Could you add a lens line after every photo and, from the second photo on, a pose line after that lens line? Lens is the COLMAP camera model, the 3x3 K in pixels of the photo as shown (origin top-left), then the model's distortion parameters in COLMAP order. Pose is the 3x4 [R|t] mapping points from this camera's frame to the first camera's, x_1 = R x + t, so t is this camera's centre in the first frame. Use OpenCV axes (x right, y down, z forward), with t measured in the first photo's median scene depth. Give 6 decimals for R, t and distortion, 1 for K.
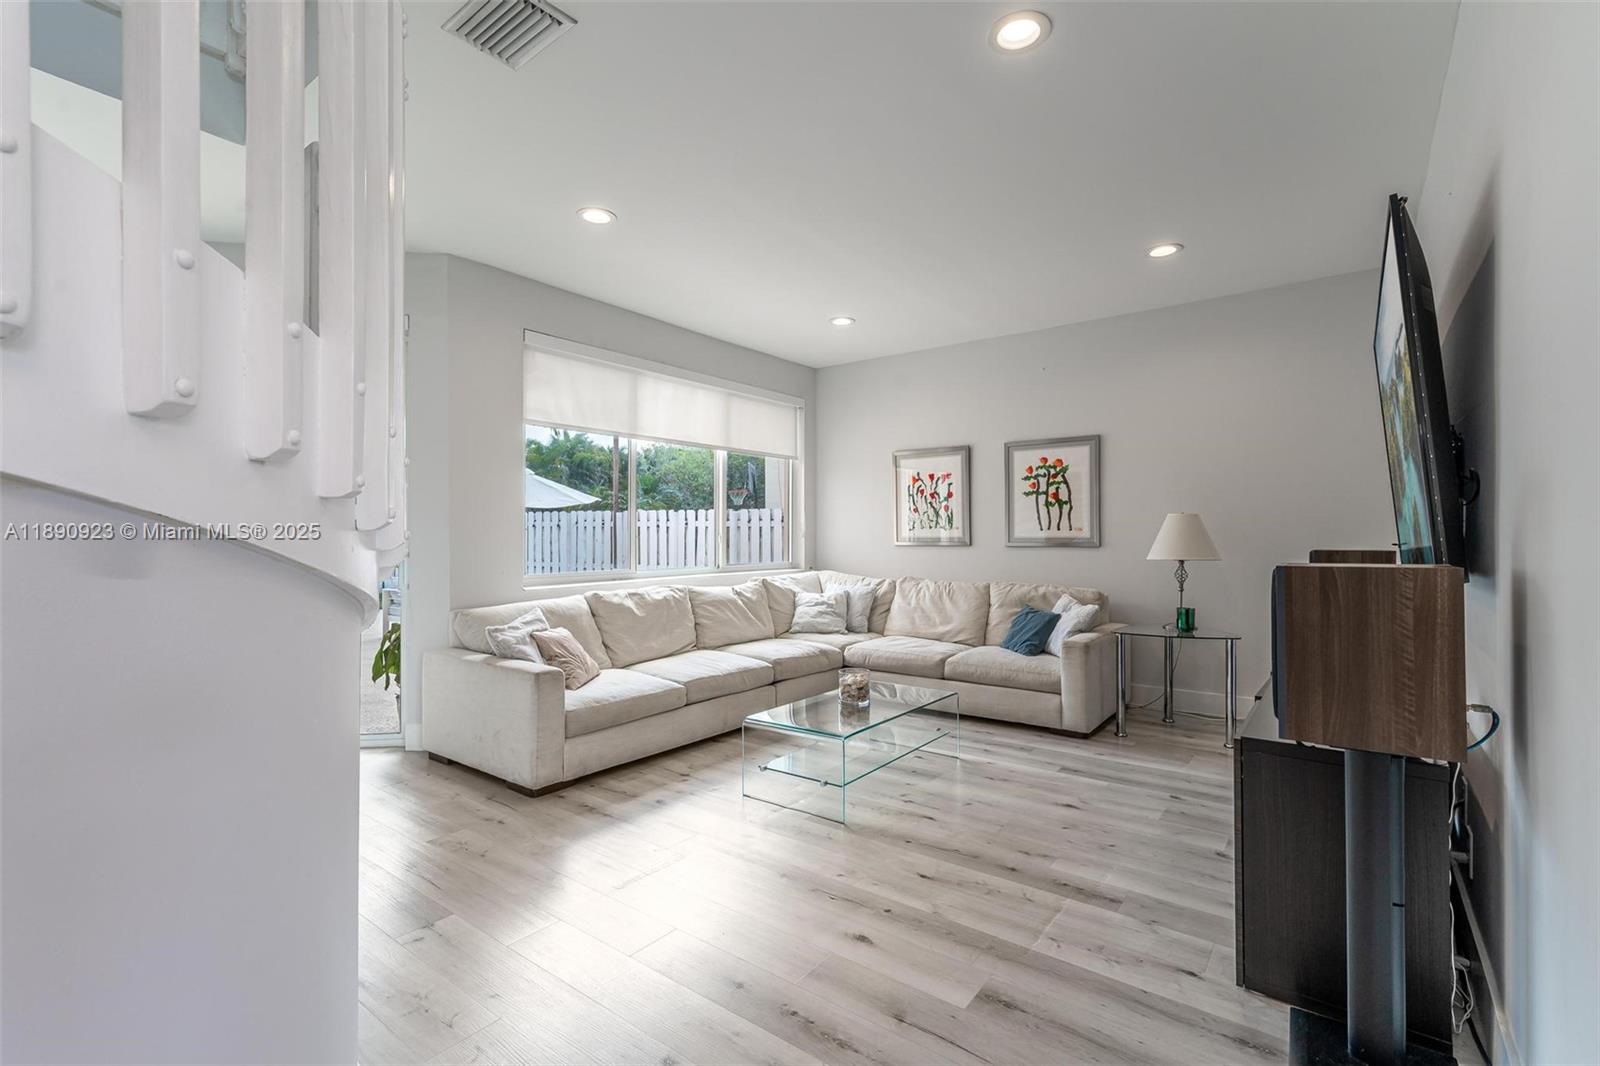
lens RADIAL K [[699.9, 0, 832.3], [0, 699.9, 534.9], [0, 0, 1]] dist [0.001388, -0.001299]
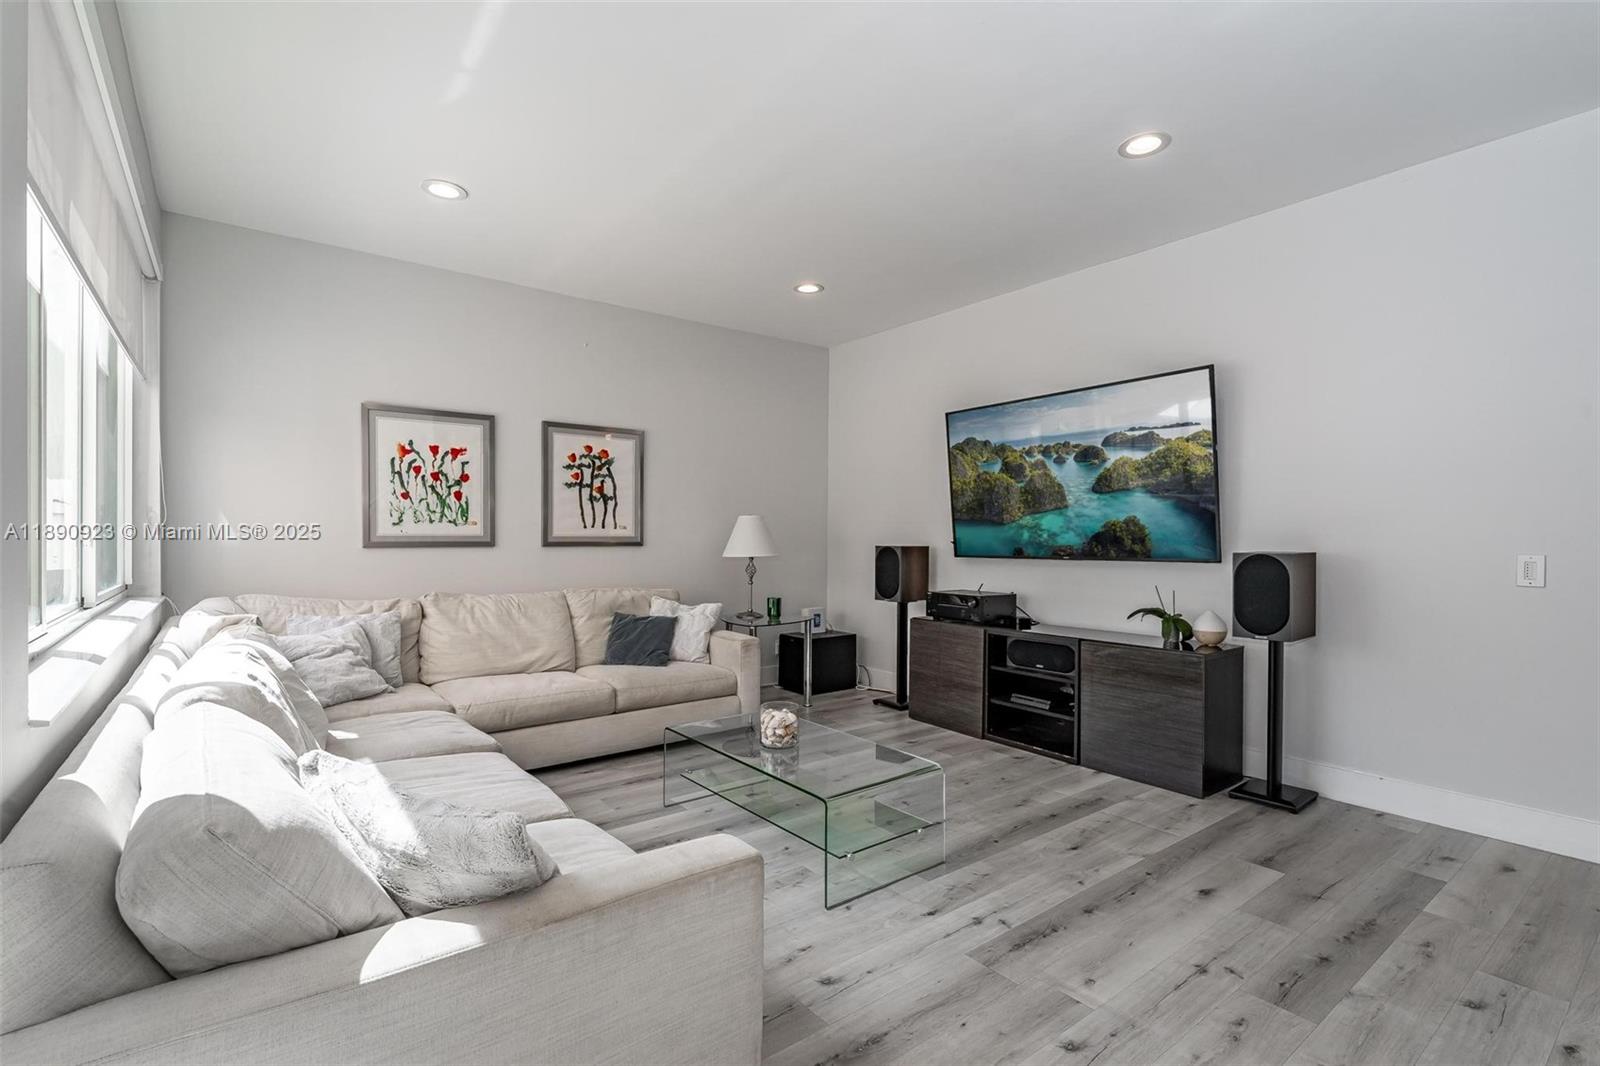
lens RADIAL K [[699.9, 0, 804.5], [0, 699.9, 538.4], [0, 0, 1]] dist [0.001388, -0.001299]
pose [[0.313237, 0.001333, 0.949674, -0.454468], [-0.005837, 0.999983, 0.000522, 0.004391], [-0.949657, -0.005707, 0.313239, 0.467521]]
